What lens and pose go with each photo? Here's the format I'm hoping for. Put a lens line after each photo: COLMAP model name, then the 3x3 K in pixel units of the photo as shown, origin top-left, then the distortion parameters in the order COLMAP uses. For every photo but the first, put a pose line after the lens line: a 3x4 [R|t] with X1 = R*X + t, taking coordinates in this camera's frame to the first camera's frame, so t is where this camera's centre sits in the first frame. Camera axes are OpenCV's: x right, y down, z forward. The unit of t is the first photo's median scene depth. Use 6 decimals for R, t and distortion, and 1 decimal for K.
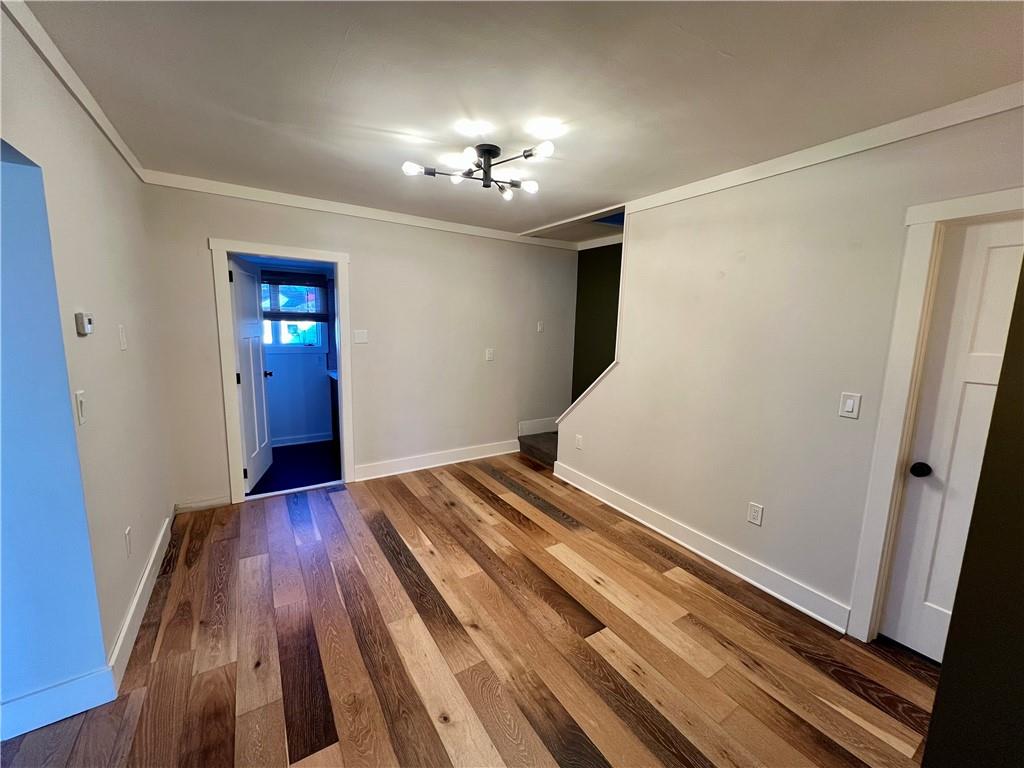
lens RADIAL K [[410.0, 0, 511.7], [0, 410.0, 382.4], [0, 0, 1]] dist [-0.000209, 0.000402]
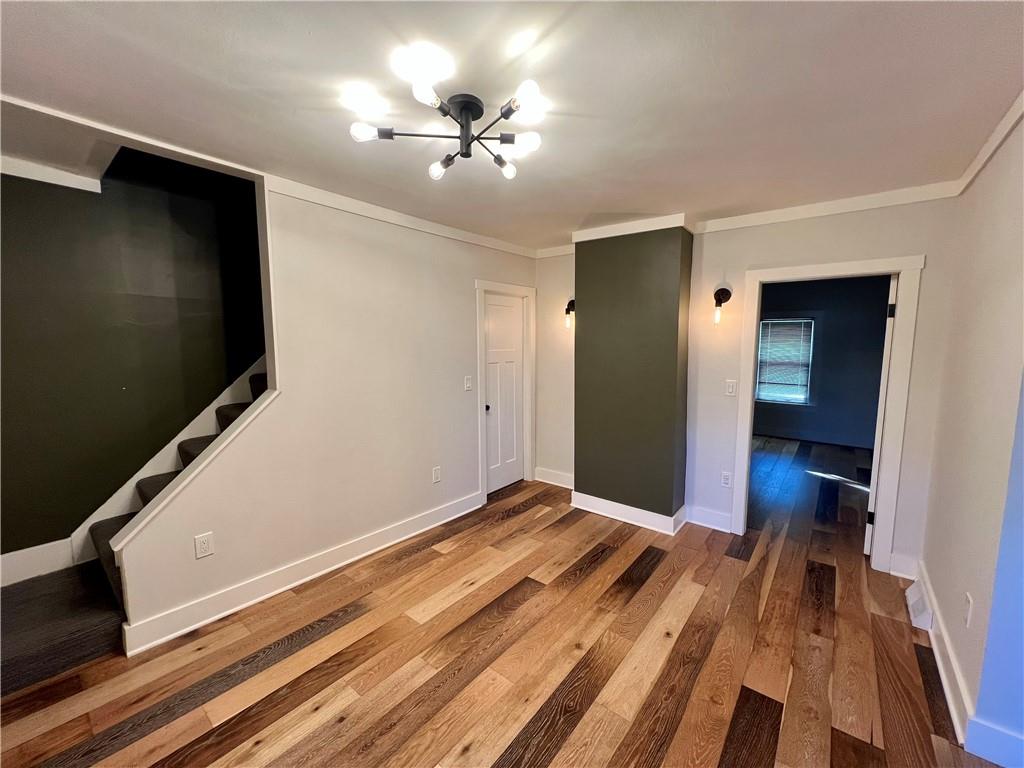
lens RADIAL K [[410.0, 0, 511.7], [0, 410.0, 384.9], [0, 0, 1]] dist [-0.000209, 0.000402]
pose [[-0.317820, -0.124919, 0.939886, -0.737094], [0.125301, 0.977055, 0.172229, -0.180945], [-0.939835, 0.172506, -0.294876, 1.097714]]
